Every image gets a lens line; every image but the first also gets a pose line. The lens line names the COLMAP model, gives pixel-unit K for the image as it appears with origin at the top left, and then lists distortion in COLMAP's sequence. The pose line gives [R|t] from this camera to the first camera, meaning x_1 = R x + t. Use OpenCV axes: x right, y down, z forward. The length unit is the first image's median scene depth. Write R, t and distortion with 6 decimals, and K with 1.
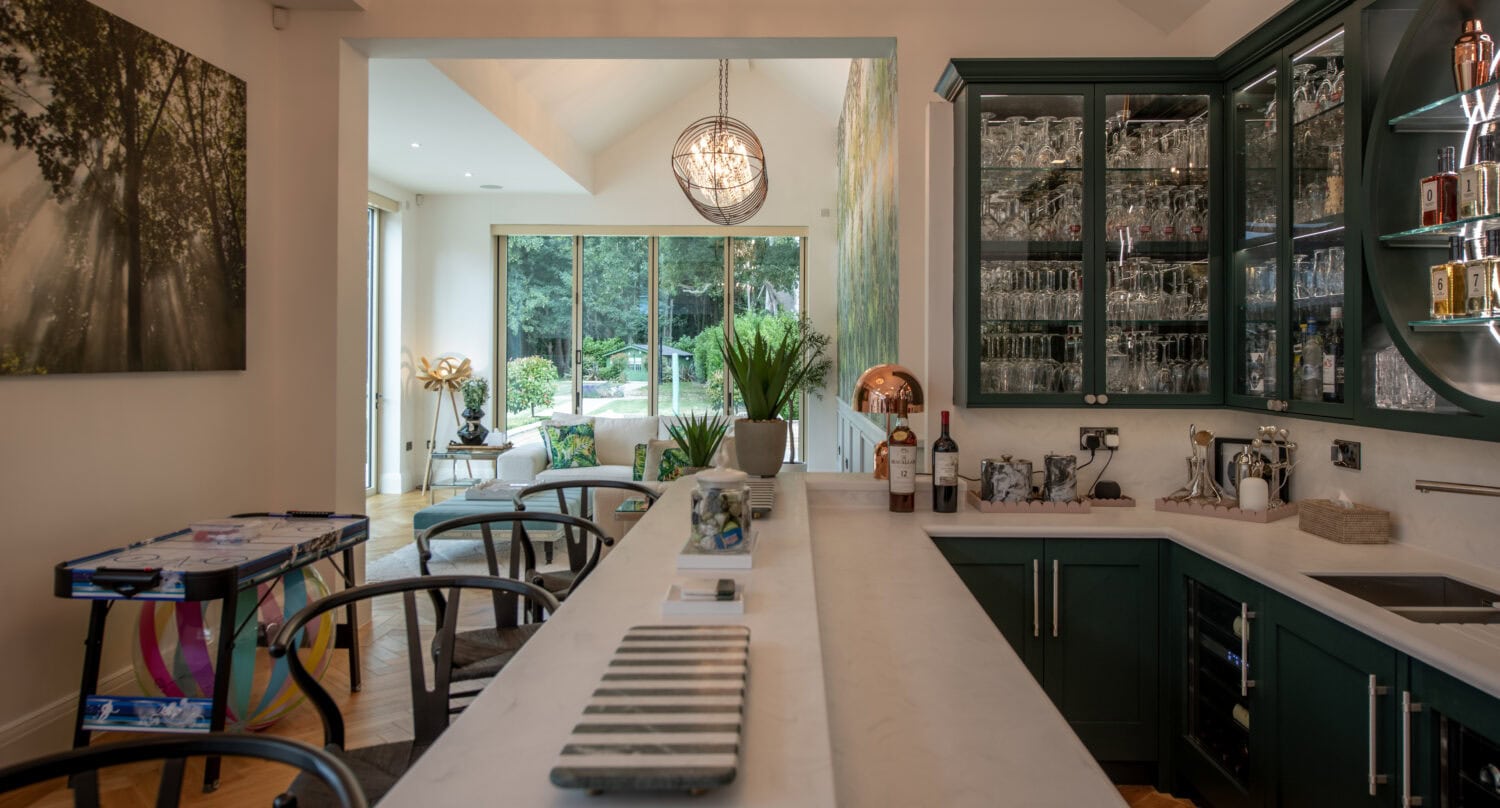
lens RADIAL K [[1018.0, 0, 793.4], [0, 1018.0, 347.6], [0, 0, 1]] dist [0.000269, -0.000035]
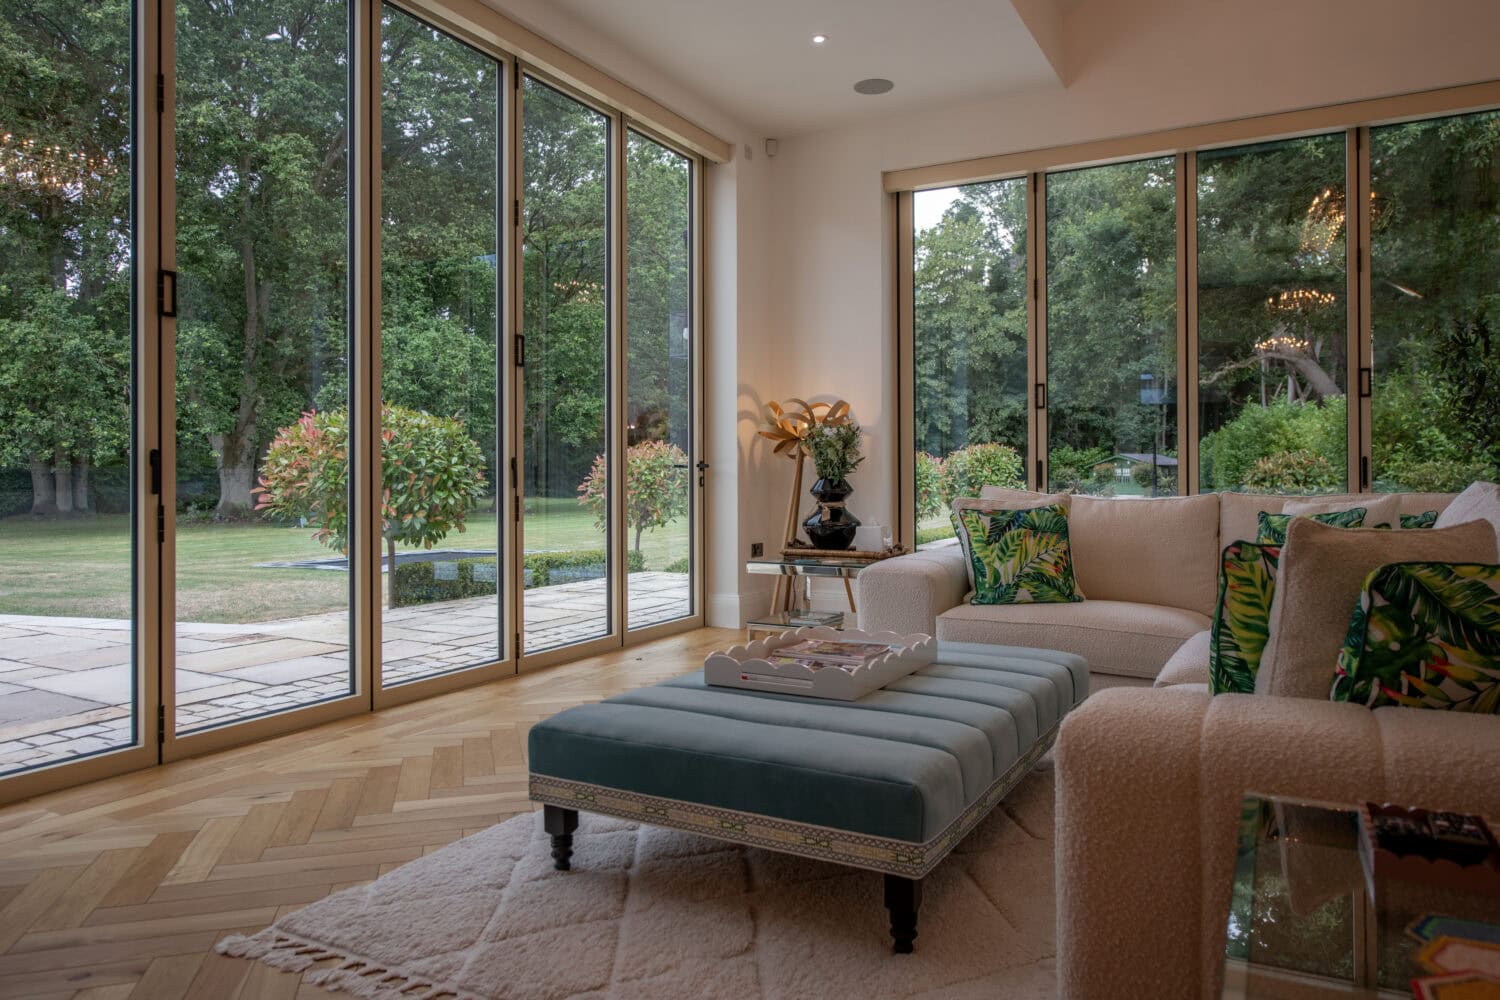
lens RADIAL K [[995.2, 0, 752.2], [0, 995.2, 472.2], [0, 0, 1]] dist [0.002572, 0.000046]
pose [[0.874048, -0.011804, -0.485696, -0.094098], [0.013155, 0.999913, -0.000627, 0.052296], [0.485662, -0.005841, 0.874127, 0.495634]]
